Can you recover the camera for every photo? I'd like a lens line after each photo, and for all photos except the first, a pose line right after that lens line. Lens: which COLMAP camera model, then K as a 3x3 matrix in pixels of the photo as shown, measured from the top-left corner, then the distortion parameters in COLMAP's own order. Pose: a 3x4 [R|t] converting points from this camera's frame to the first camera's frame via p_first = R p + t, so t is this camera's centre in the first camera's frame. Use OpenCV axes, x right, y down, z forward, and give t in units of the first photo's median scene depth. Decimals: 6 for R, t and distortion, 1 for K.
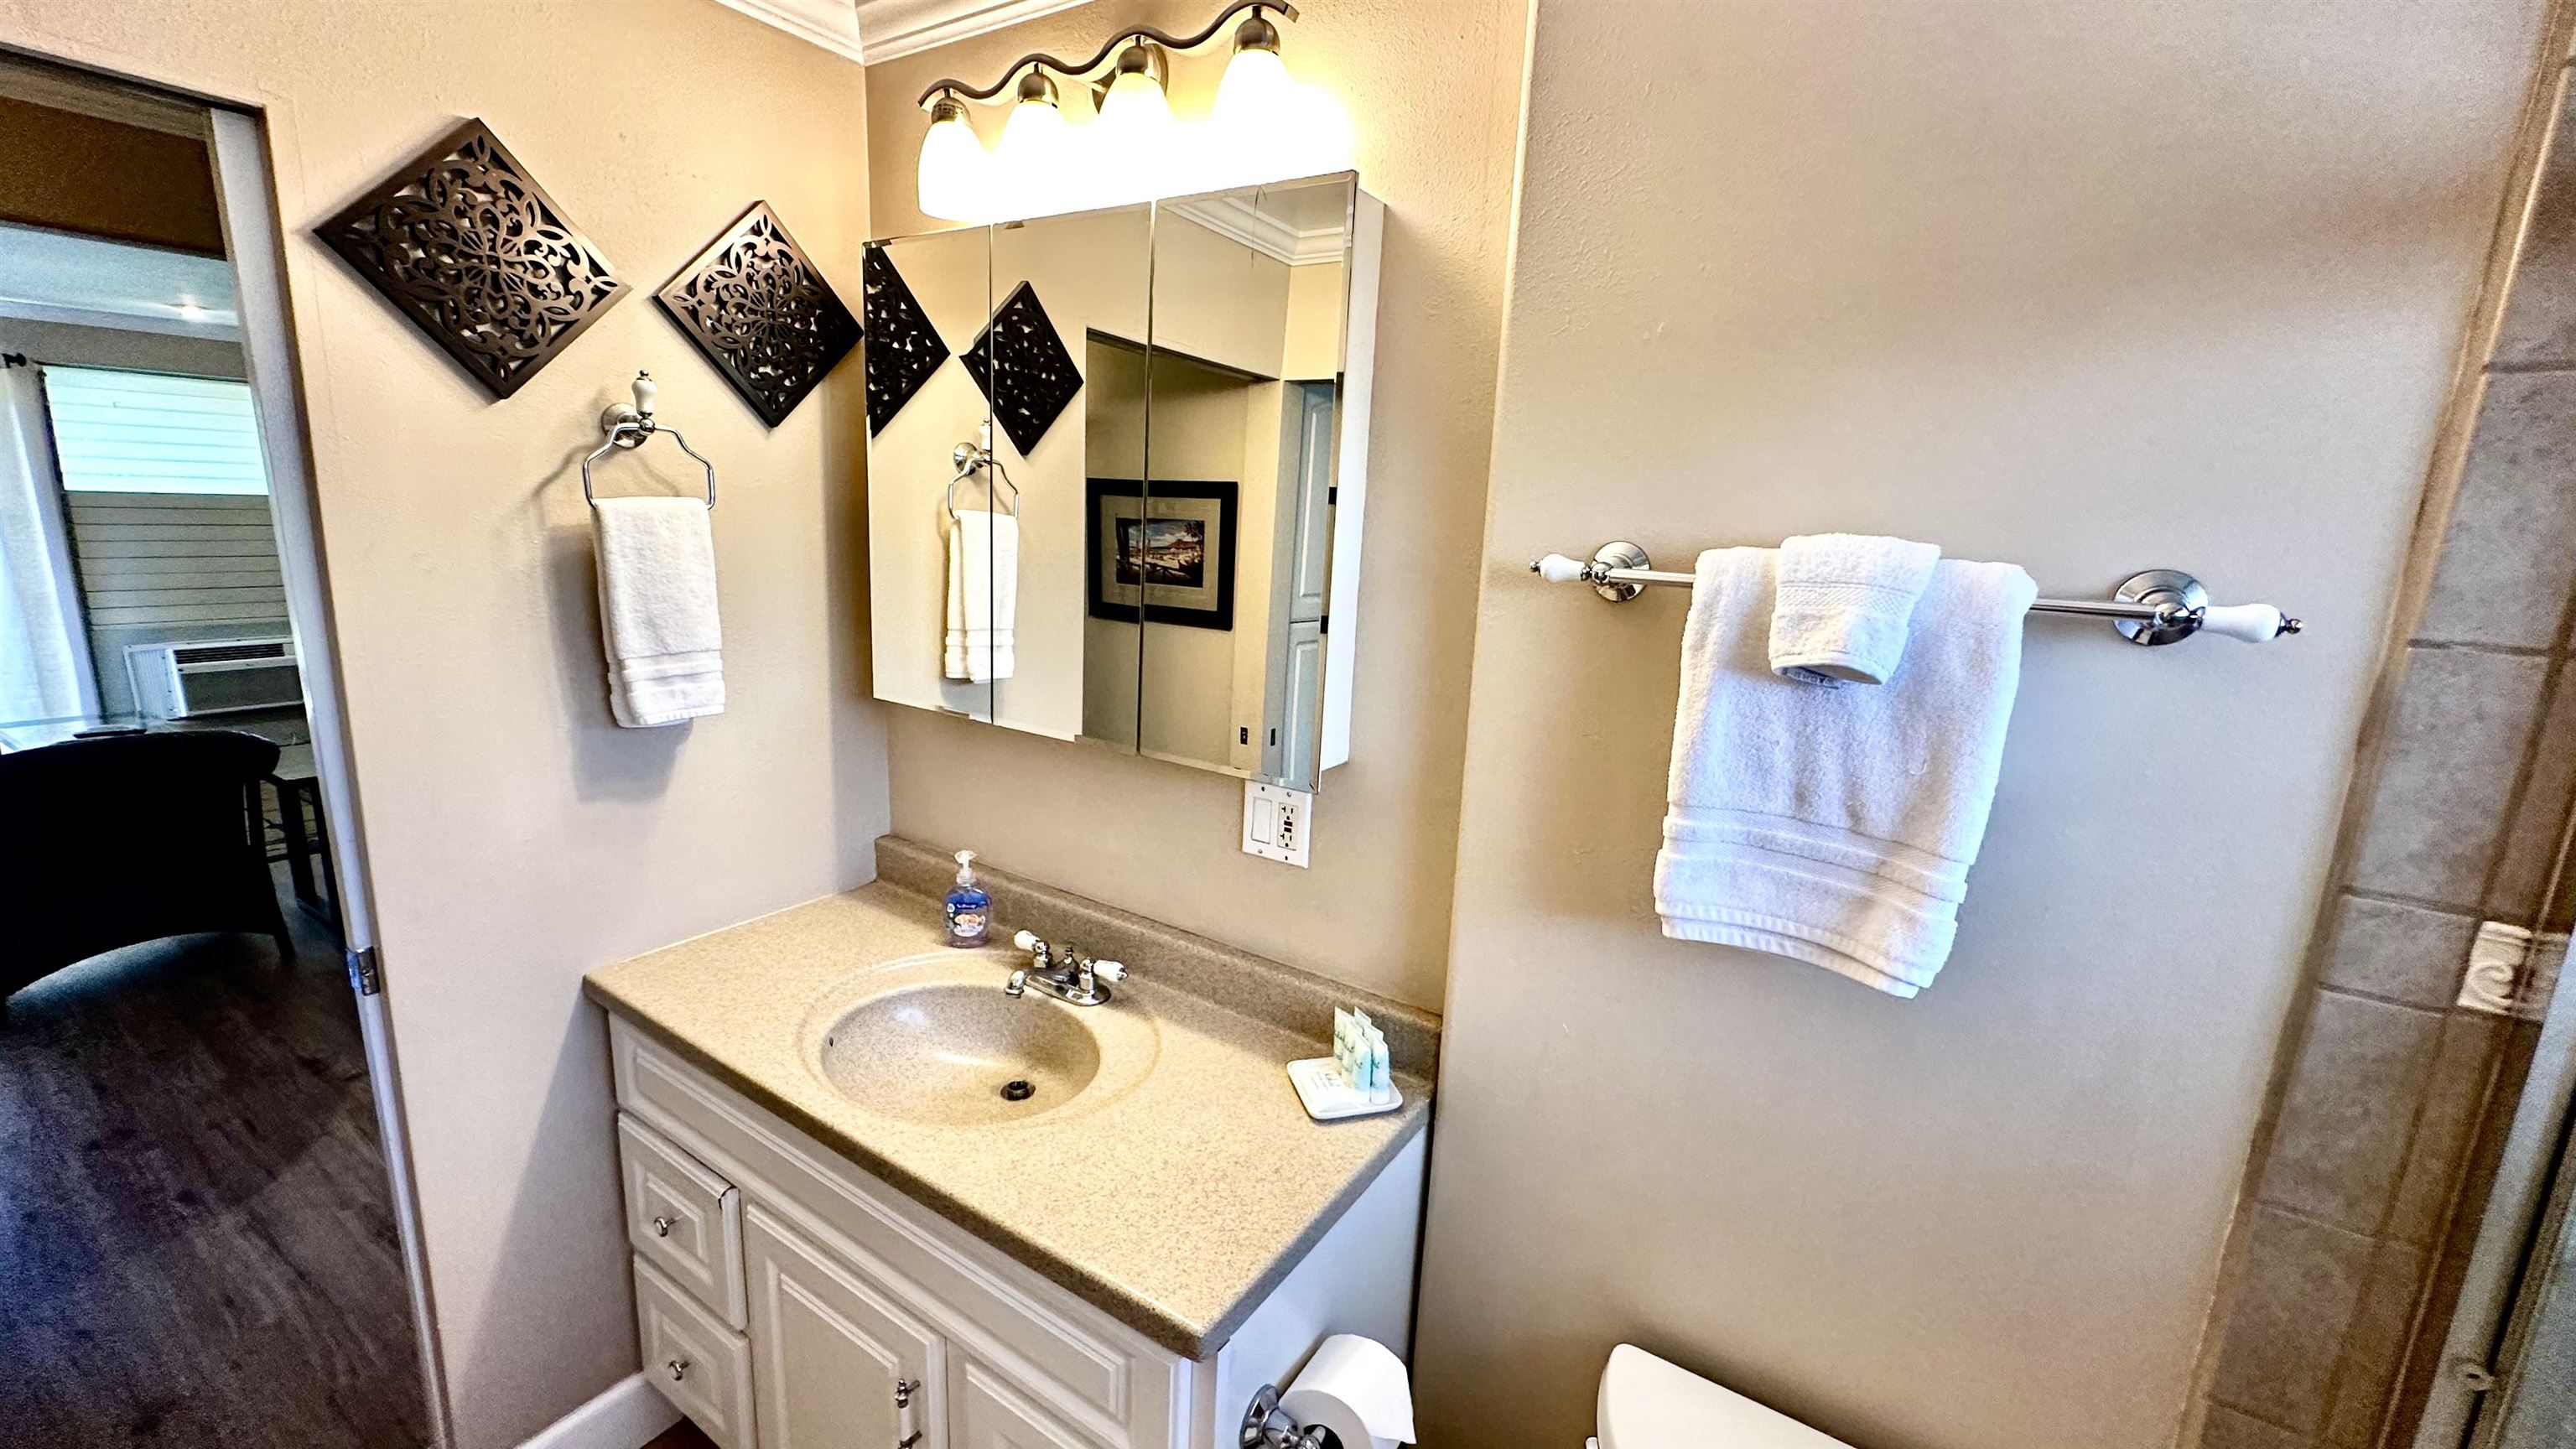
lens RADIAL K [[1023.0, 0, 1285.8], [0, 1023.0, 725.5], [0, 0, 1]] dist [-0.001881, 0.000058]
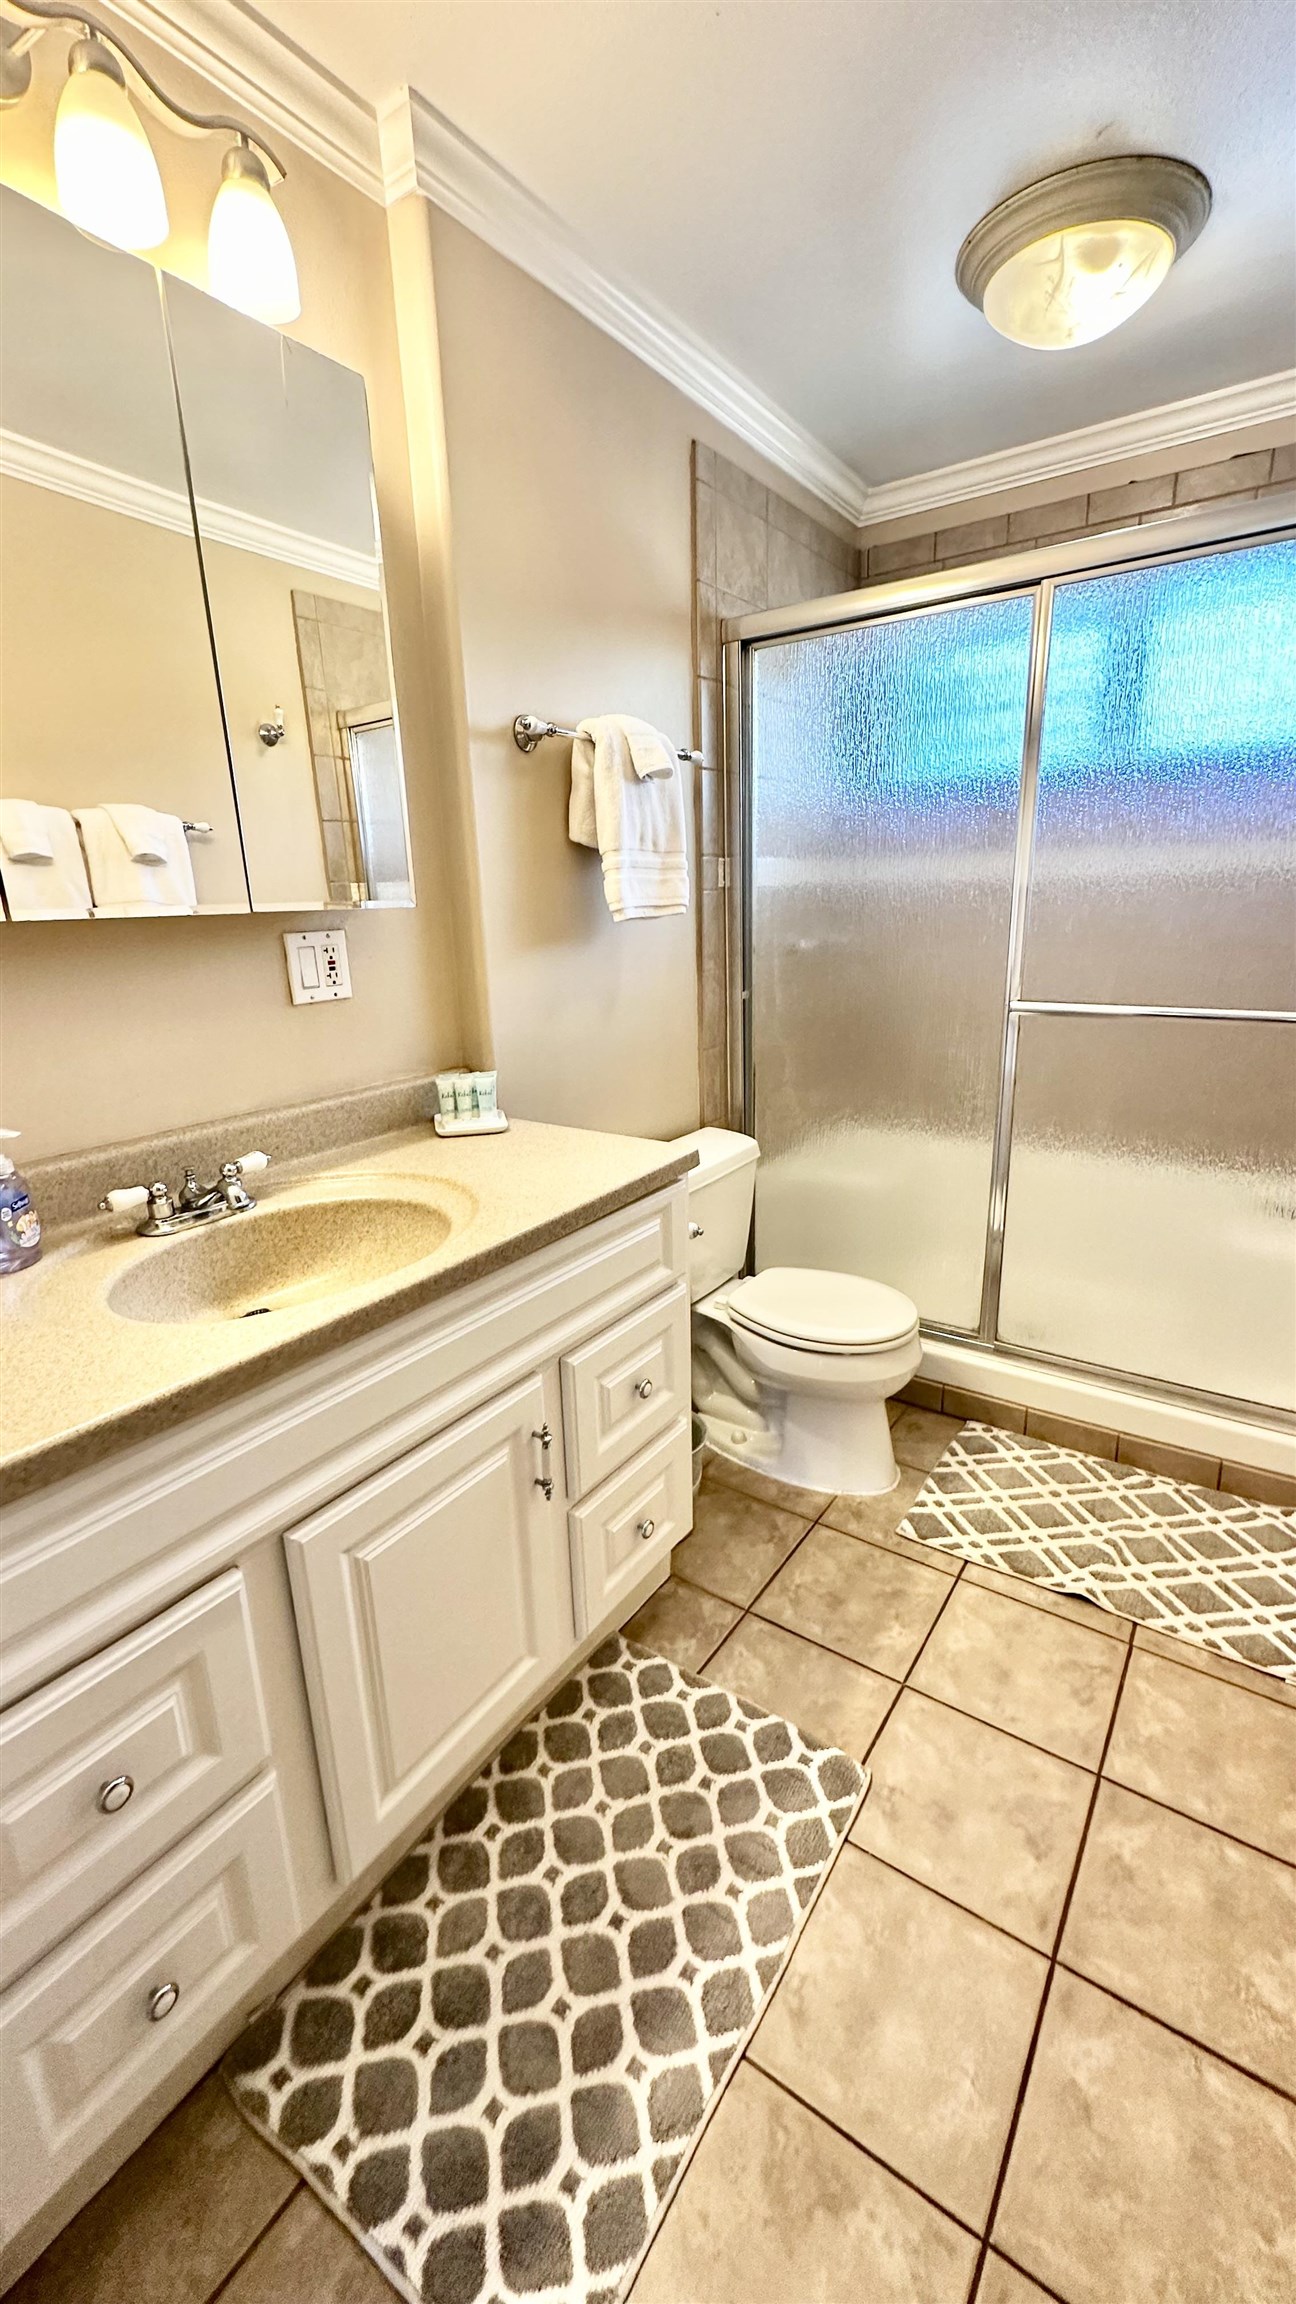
lens RADIAL K [[915.0, 0, 648.0], [0, 915.0, 1152.0], [0, 0, 1]] dist [-0.001881, 0.000058]
pose [[0.031567, -0.314299, 0.948799, -1.027349], [0.236729, 0.924614, 0.298411, 0.070072], [-0.971063, 0.215188, 0.103591, 0.594388]]
